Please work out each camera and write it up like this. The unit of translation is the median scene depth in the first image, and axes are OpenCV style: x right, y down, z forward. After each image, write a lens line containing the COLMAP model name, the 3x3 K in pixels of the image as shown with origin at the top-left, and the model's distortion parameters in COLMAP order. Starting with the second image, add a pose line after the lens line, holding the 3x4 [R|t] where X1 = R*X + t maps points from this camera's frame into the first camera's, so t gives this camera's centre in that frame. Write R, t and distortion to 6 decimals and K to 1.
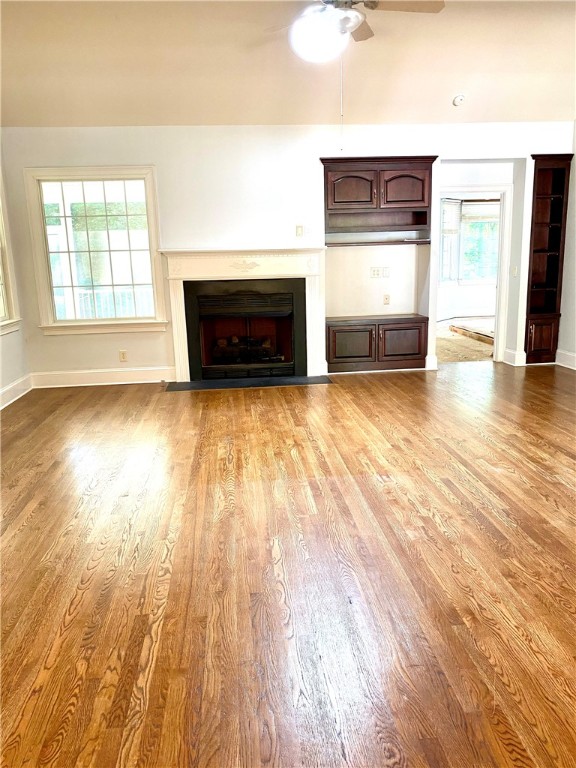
lens RADIAL K [[586.9, 0, 287.4], [0, 586.9, 382.7], [0, 0, 1]] dist [0.021805, -0.022658]
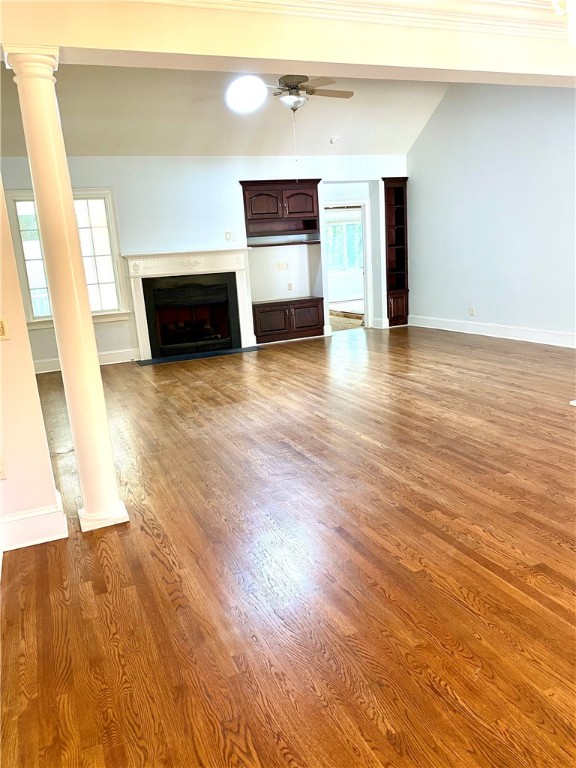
lens RADIAL K [[586.9, 0, 286.5], [0, 586.9, 386.1], [0, 0, 1]] dist [0.021805, -0.022658]
pose [[0.952148, -0.103465, 0.287592, -0.262847], [0.104257, 0.994471, 0.012607, 0.069989], [-0.287306, 0.017980, 0.957670, -0.281628]]
